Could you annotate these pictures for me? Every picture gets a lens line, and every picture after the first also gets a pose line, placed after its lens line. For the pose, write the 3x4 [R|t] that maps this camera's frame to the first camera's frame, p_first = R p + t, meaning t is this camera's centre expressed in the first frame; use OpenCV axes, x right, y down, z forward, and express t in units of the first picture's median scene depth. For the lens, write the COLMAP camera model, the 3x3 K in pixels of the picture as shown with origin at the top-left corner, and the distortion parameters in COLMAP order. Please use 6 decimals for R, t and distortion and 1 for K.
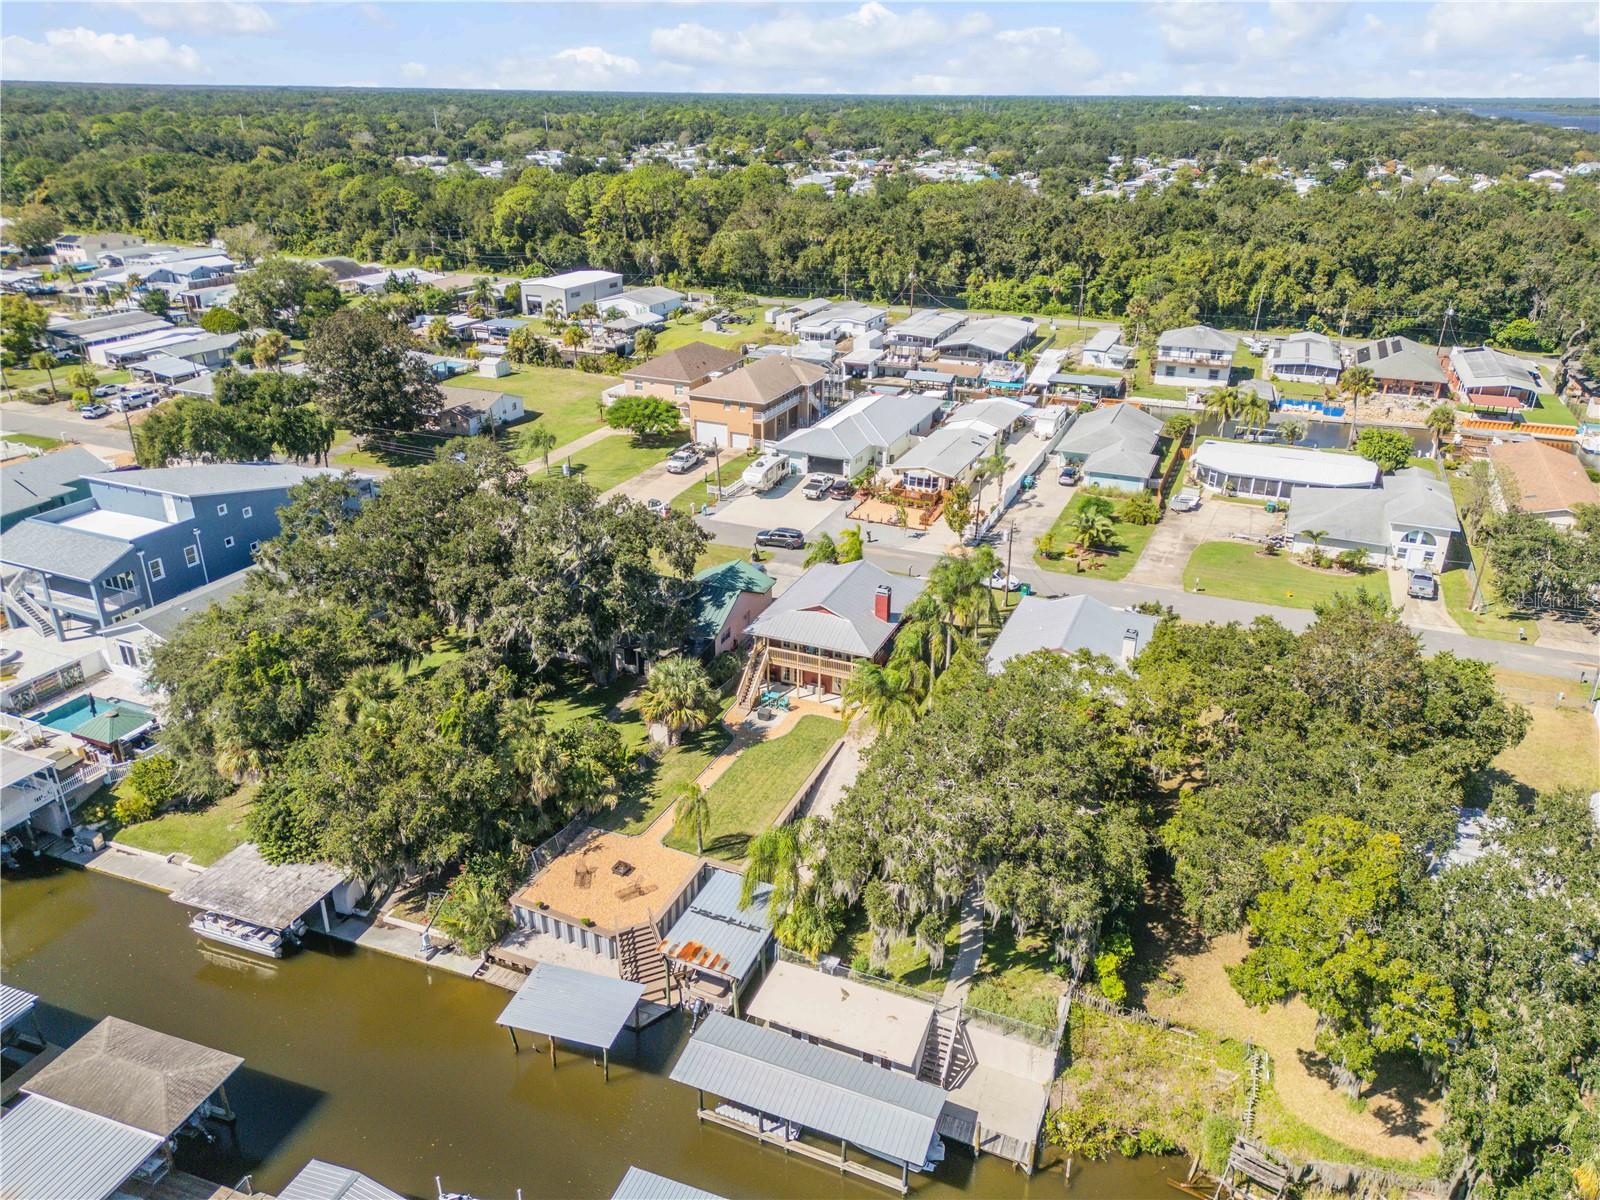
lens RADIAL K [[1121.4, 0, 800.0], [0, 1121.4, 600.0], [0, 0, 1]] dist [0.092007, -0.102116]
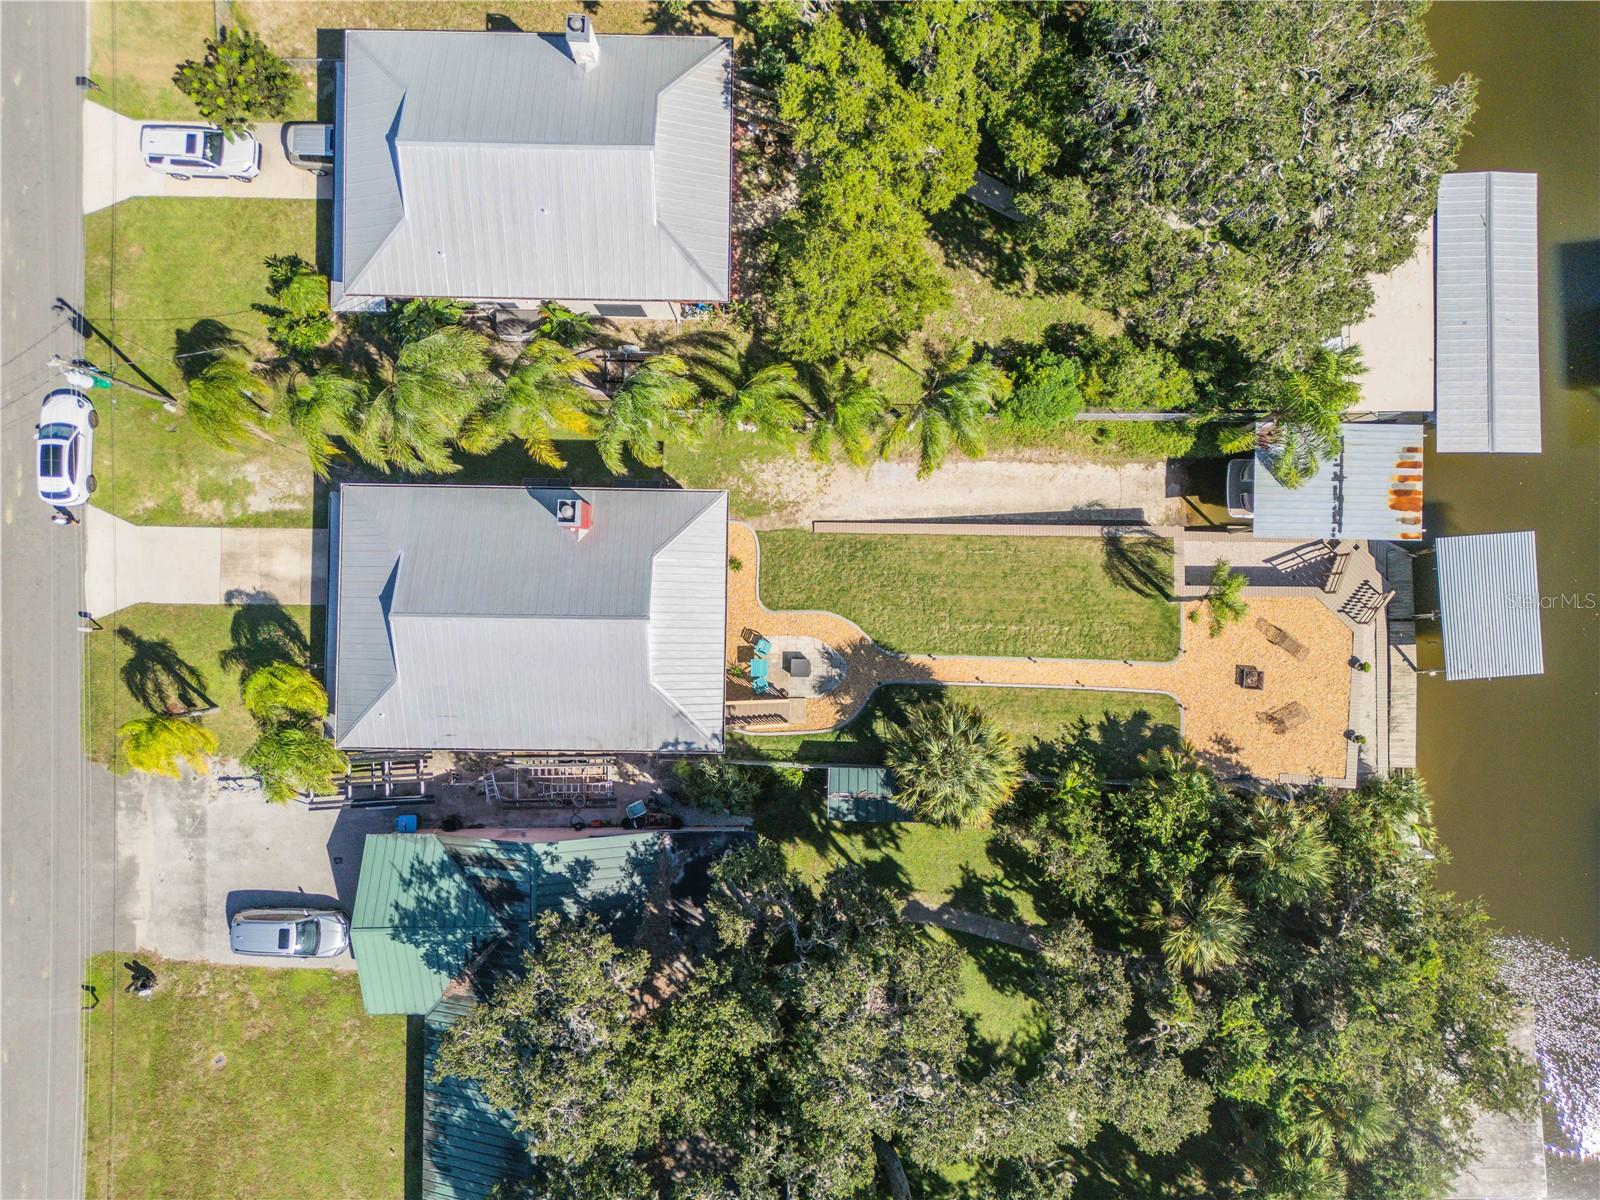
lens RADIAL K [[1121.4, 0, 800.0], [0, 1121.4, 600.0], [0, 0, 1]] dist [0.092007, -0.102116]
pose [[-0.378606, -0.925381, 0.018065, -0.005638], [0.388336, -0.141105, 0.910651, -0.277672], [-0.840150, 0.351793, 0.412782, 0.470679]]
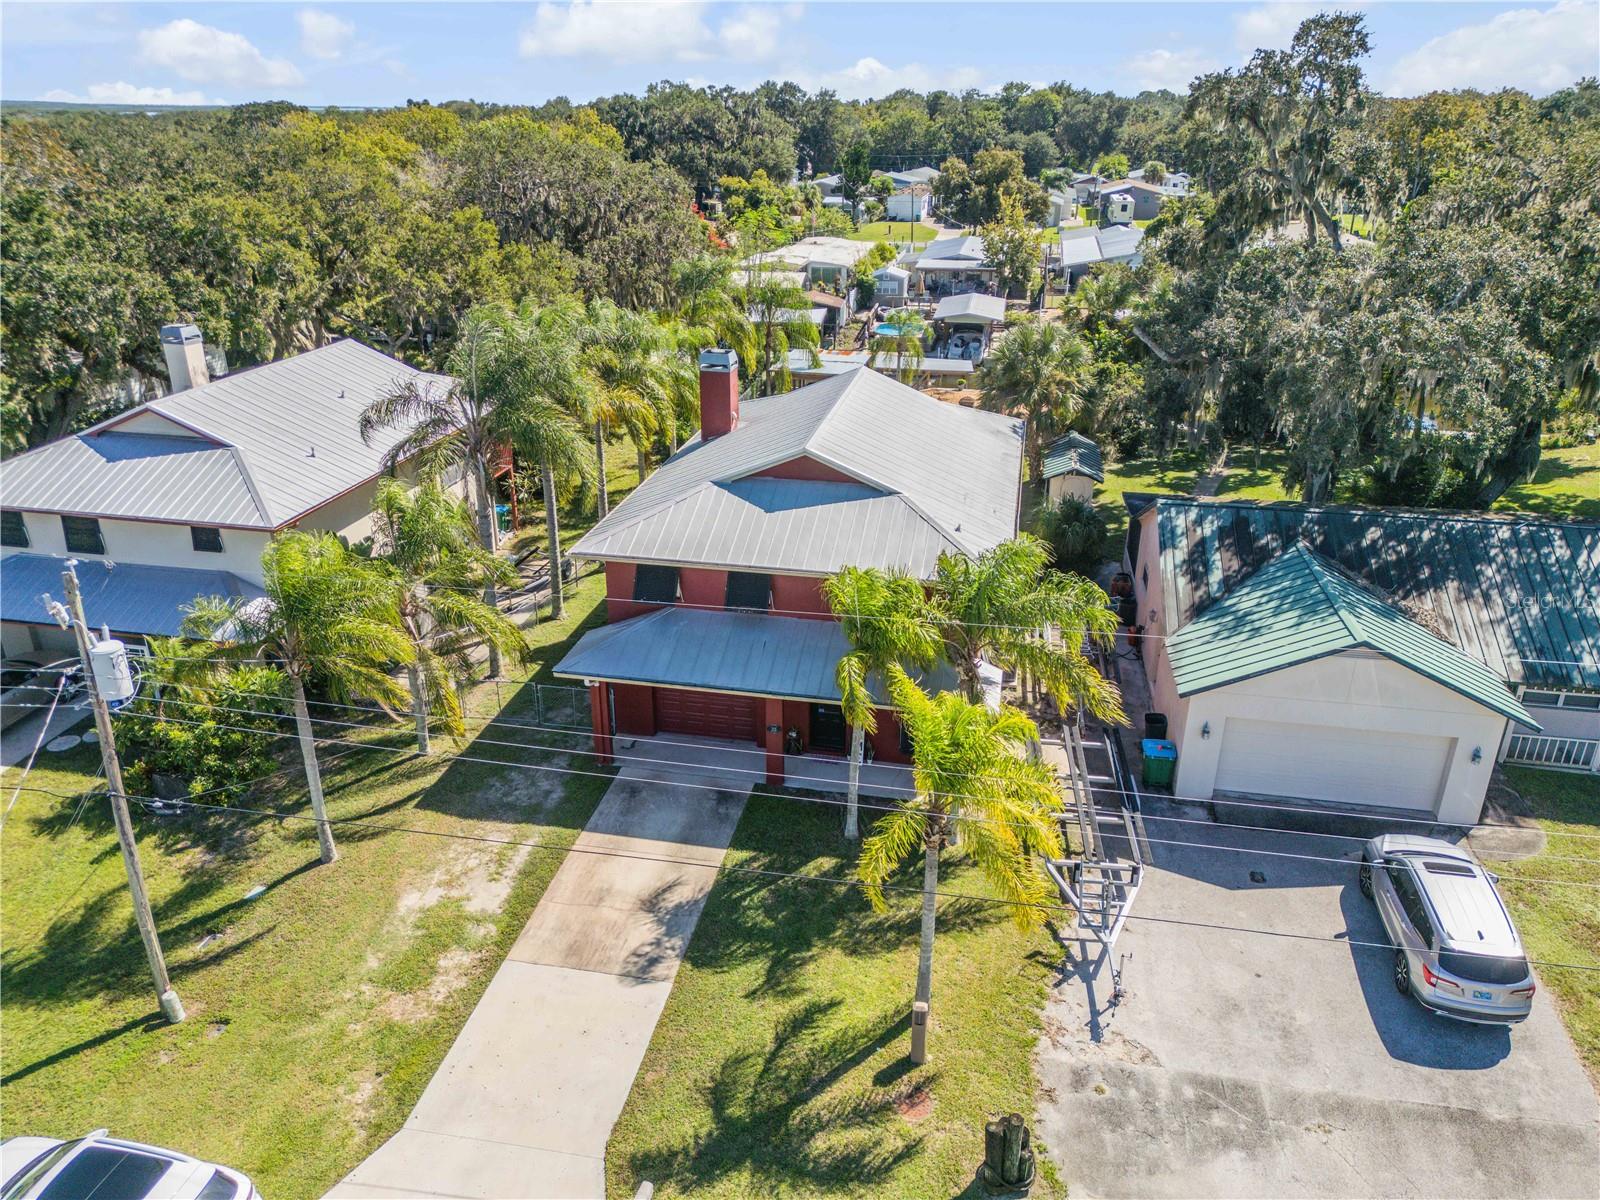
lens RADIAL K [[1121.4, 0, 800.0], [0, 1121.4, 600.0], [0, 0, 1]] dist [0.092007, -0.102116]
pose [[-0.979282, 0.066751, -0.191184, 0.084618], [-0.095809, 0.679031, 0.727831, -0.159923], [0.178404, 0.731068, -0.658567, 0.867349]]
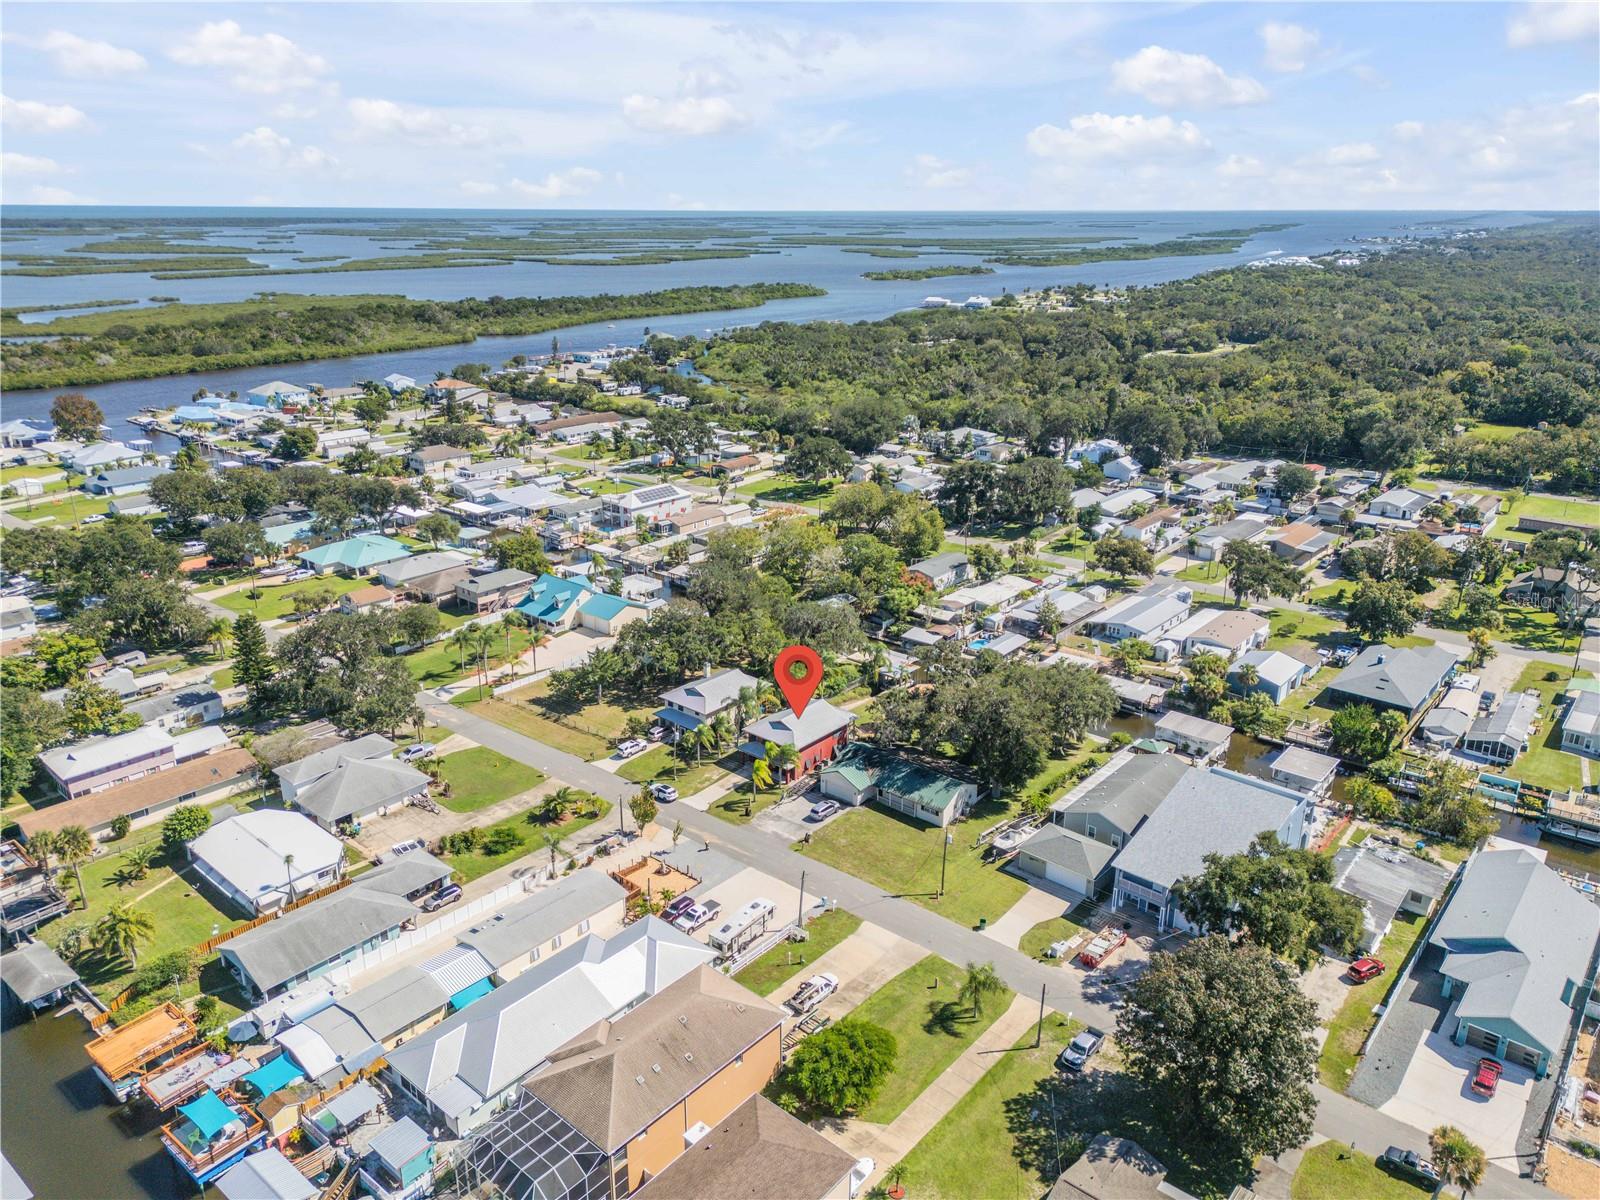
lens RADIAL K [[1121.4, 0, 800.0], [0, 1121.4, 600.0], [0, 0, 1]] dist [0.092007, -0.102116]
pose [[-0.953274, -0.110291, 0.281256, -0.315641], [0.113564, 0.731881, 0.671902, -0.960427], [-0.279951, 0.672447, -0.685158, 1.467989]]
